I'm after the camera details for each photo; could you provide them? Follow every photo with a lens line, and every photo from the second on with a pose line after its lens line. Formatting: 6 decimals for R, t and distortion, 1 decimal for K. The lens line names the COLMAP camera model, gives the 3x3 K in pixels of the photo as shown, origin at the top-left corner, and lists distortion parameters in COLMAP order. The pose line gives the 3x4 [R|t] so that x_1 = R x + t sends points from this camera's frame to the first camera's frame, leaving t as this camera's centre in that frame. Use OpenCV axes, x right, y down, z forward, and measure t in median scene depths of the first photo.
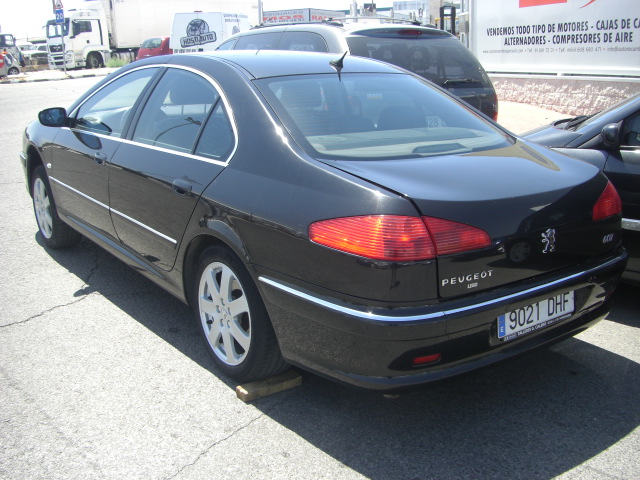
lens RADIAL K [[723.3, 0, 320.0], [0, 723.3, 240.0], [0, 0, 1]] dist [-0.171537, 0.038760]
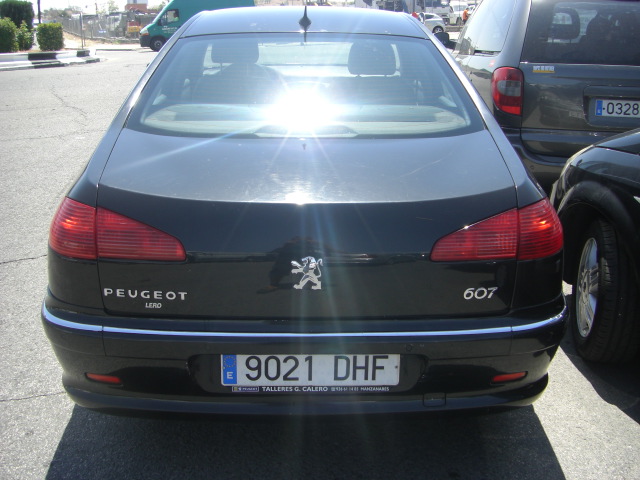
lens RADIAL K [[723.3, 0, 320.0], [0, 723.3, 240.0], [0, 0, 1]] dist [-0.171537, 0.038760]
pose [[0.822990, 0.182970, -0.537782, 0.699942], [-0.158545, 0.983071, 0.091843, -0.096628], [0.545482, 0.009677, 0.838067, 0.413502]]
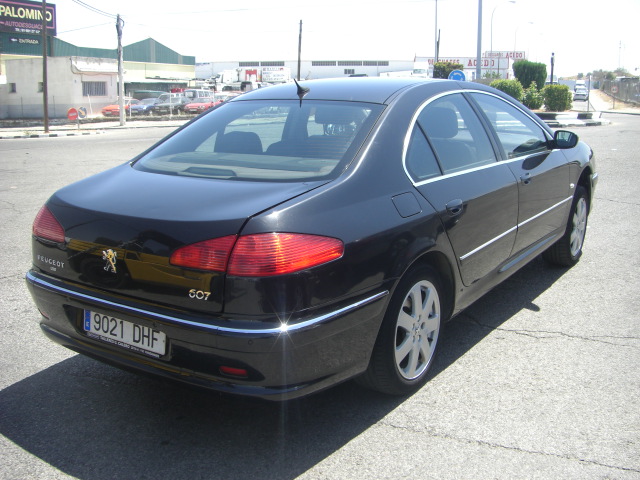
lens RADIAL K [[708.5, 0, 320.0], [0, 708.5, 240.0], [0, 0, 1]] dist [-0.009732, 0.004549]
pose [[0.294109, 0.205130, -0.933500, 1.366336], [-0.228671, 0.963433, 0.139663, -0.241761], [0.928014, 0.172388, 0.330262, 0.933174]]
